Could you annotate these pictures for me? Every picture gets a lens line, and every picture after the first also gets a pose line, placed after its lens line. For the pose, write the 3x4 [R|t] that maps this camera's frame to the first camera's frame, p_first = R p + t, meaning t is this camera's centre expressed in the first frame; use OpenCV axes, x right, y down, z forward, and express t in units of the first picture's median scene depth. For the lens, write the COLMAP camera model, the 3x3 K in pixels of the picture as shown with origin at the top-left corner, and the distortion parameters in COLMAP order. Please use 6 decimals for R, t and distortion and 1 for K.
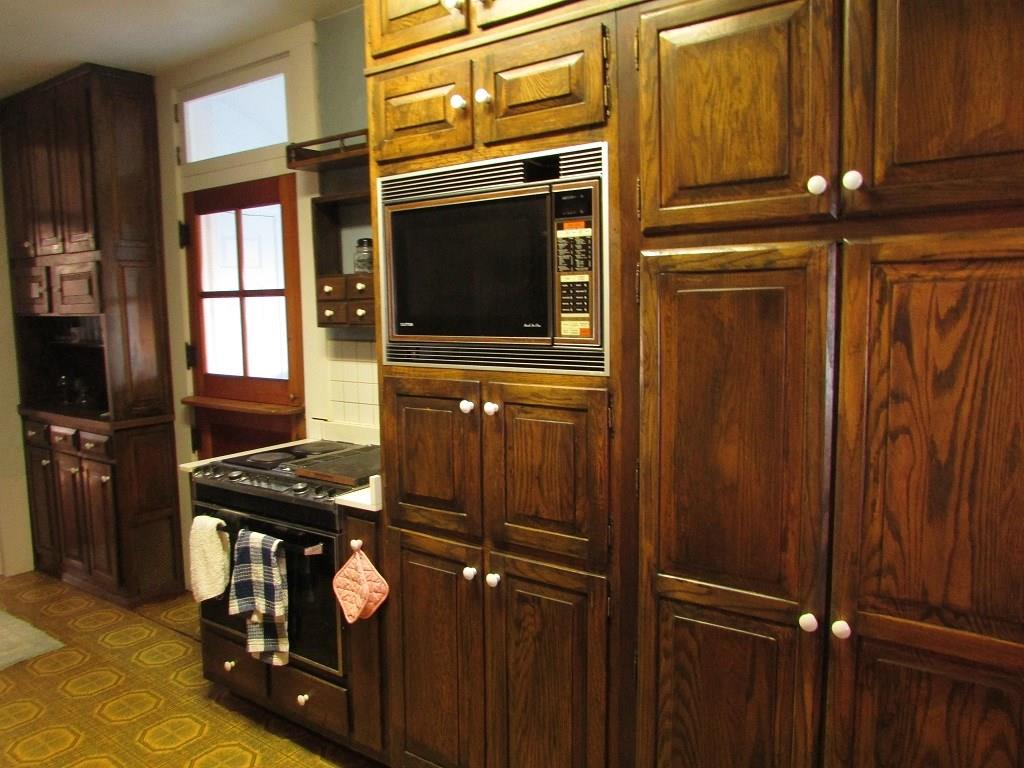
lens RADIAL K [[750.1, 0, 511.5], [0, 750.1, 383.7], [0, 0, 1]] dist [-0.044147, 0.000433]
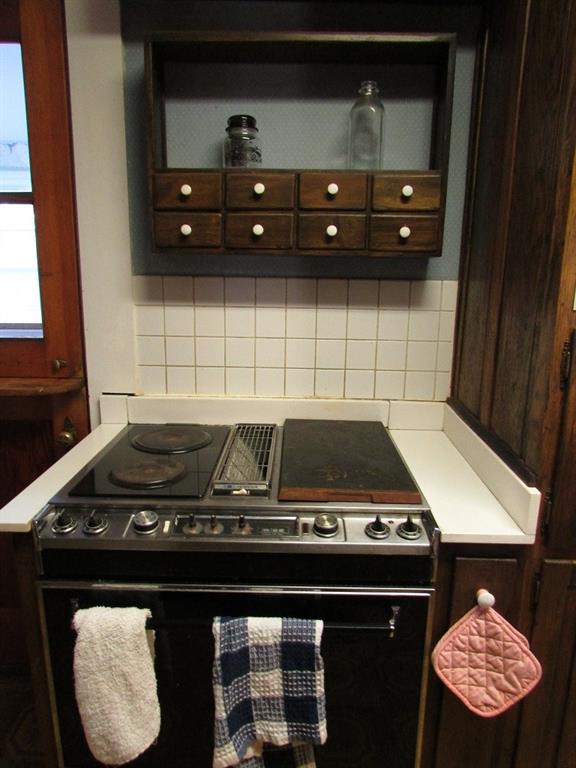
lens RADIAL K [[562.6, 0, 286.2], [0, 562.6, 383.7], [0, 0, 1]] dist [-0.044147, 0.000433]
pose [[0.836988, -0.099312, 0.538134, -0.441629], [0.037114, 0.991432, 0.125242, -0.021247], [-0.545962, -0.084853, 0.833502, 0.544847]]
